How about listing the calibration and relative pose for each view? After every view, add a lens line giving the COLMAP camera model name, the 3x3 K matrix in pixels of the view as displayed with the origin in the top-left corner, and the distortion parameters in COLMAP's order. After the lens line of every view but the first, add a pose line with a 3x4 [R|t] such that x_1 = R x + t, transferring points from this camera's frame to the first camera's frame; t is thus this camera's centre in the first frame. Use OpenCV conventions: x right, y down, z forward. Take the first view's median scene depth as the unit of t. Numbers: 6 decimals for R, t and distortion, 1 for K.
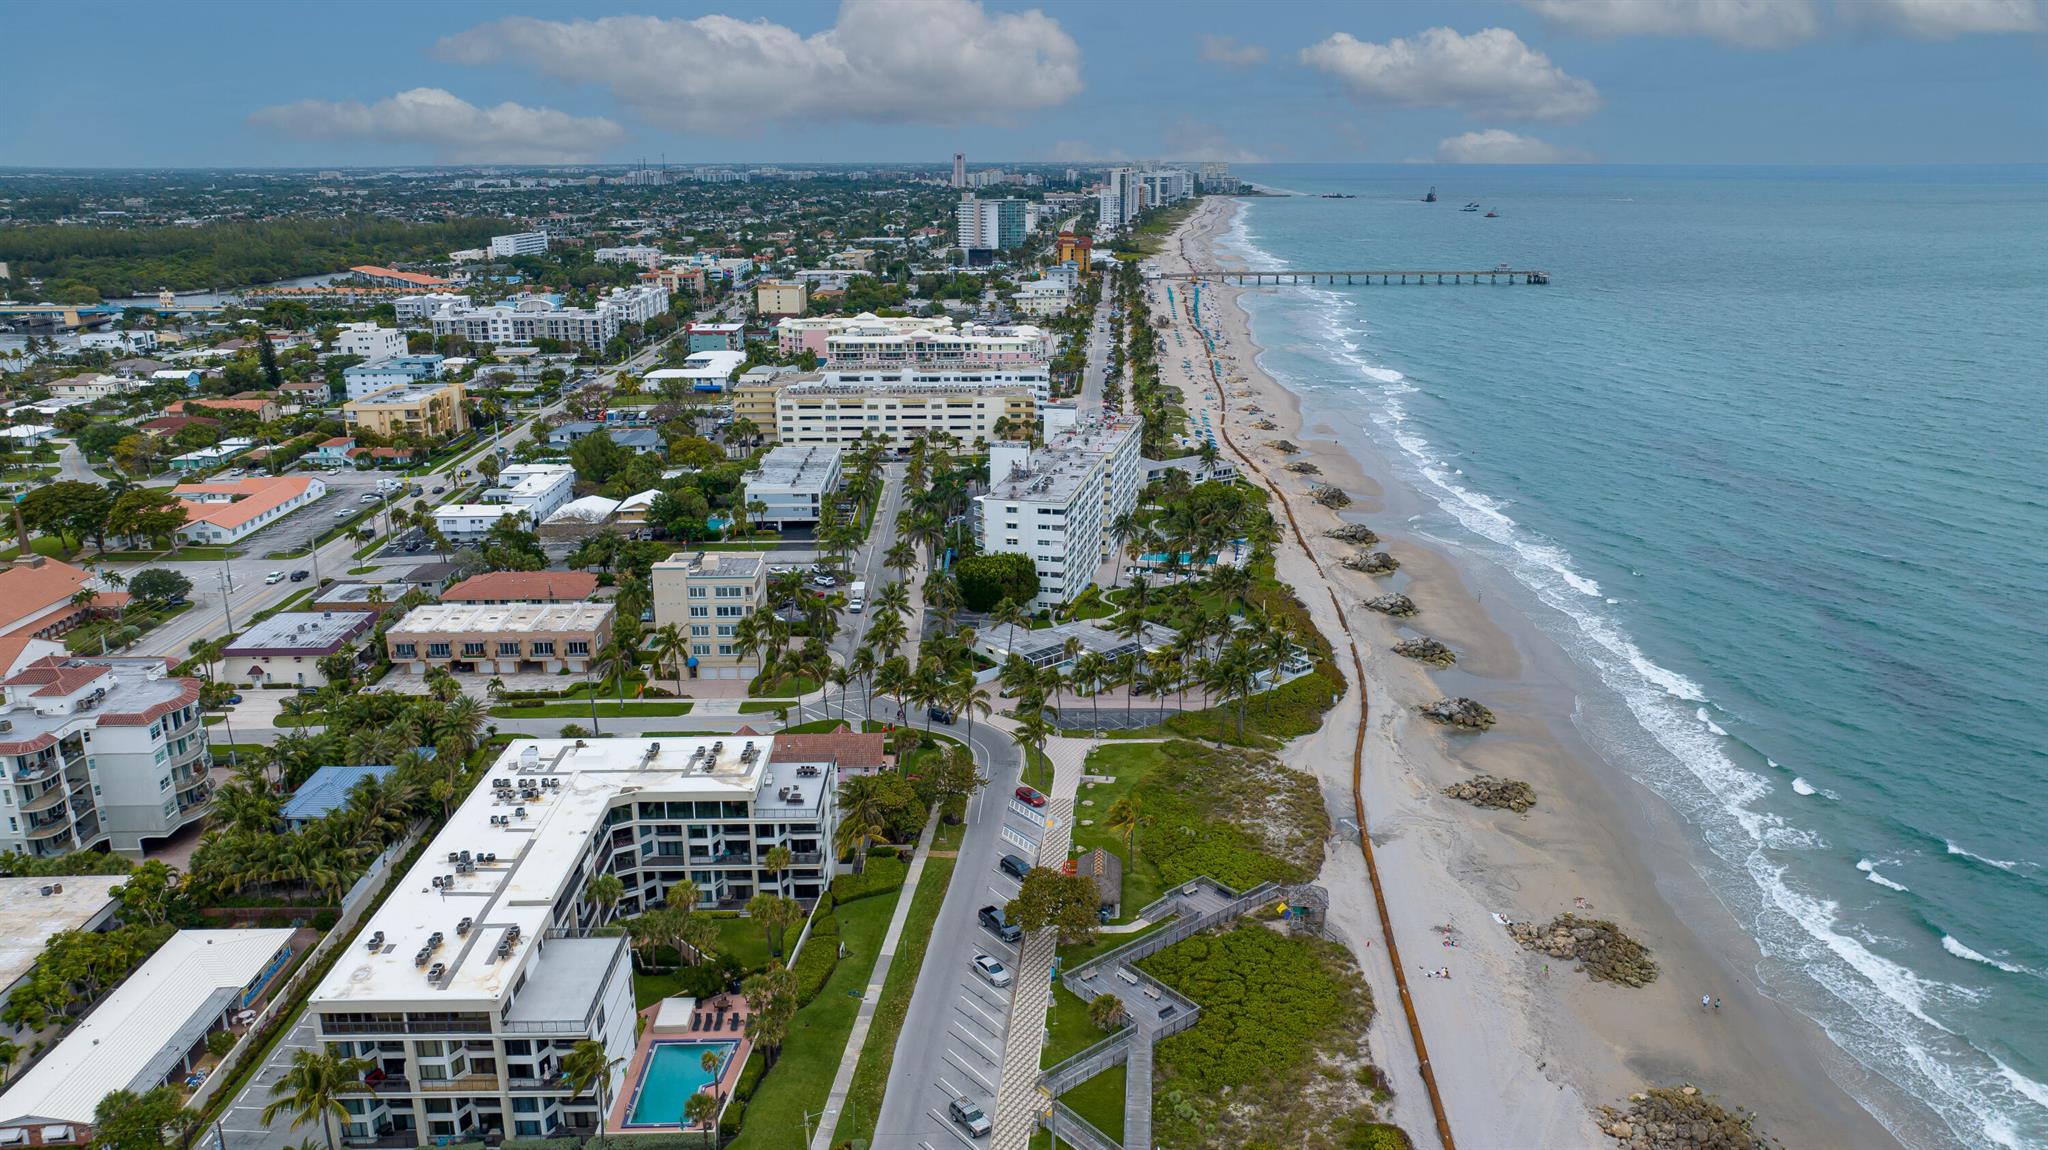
lens RADIAL K [[1445.7, 0, 1028.9], [0, 1445.7, 565.2], [0, 0, 1]] dist [-0.008554, -0.001842]
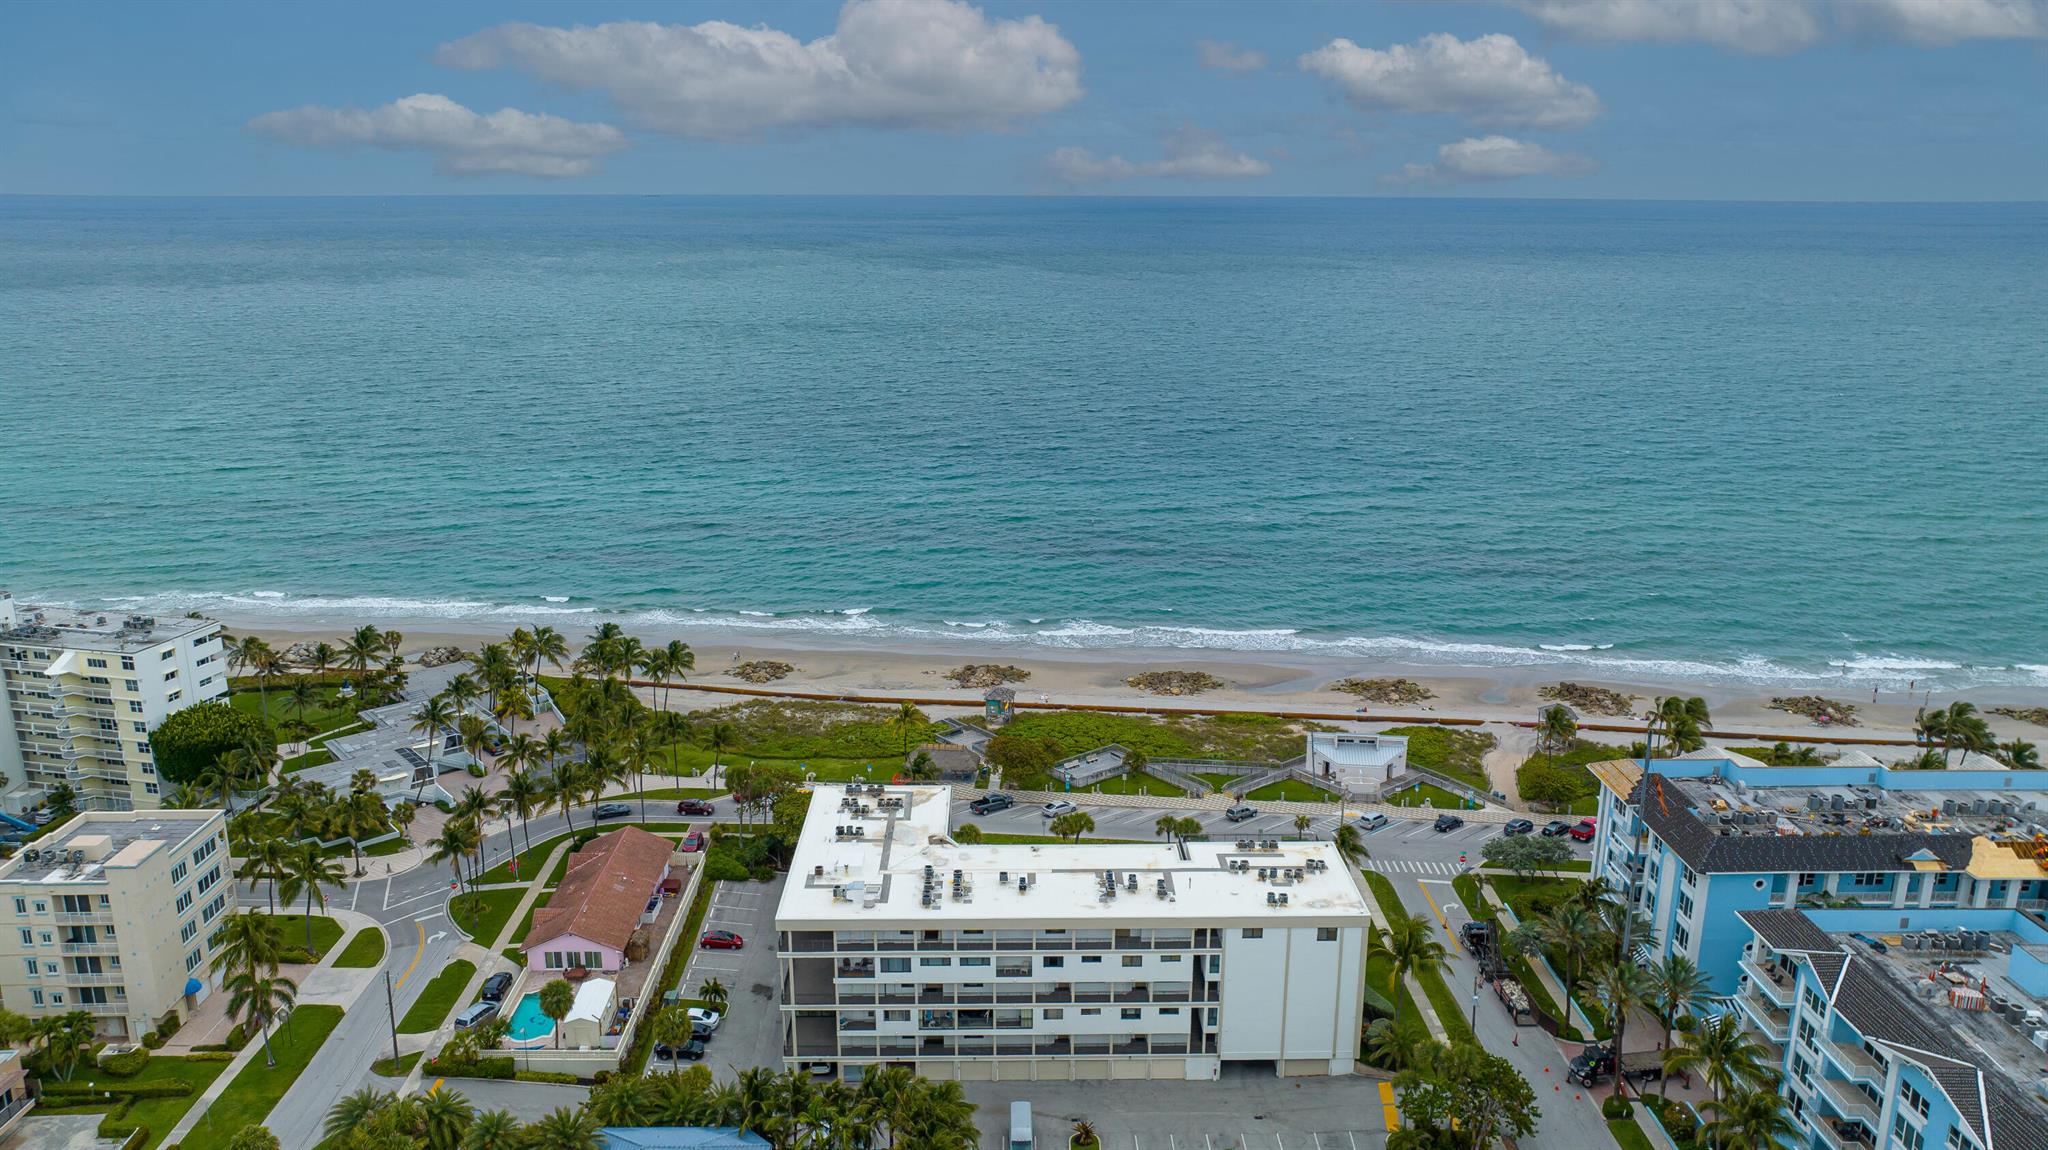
lens RADIAL K [[1445.7, 0, 1026.1], [0, 1445.7, 582.8], [0, 0, 1]] dist [-0.008554, -0.001842]
pose [[0.011640, -0.260618, 0.965372, -0.988293], [0.276832, 0.928541, 0.247337, -0.185607], [-0.960848, 0.264367, 0.082955, 0.720961]]
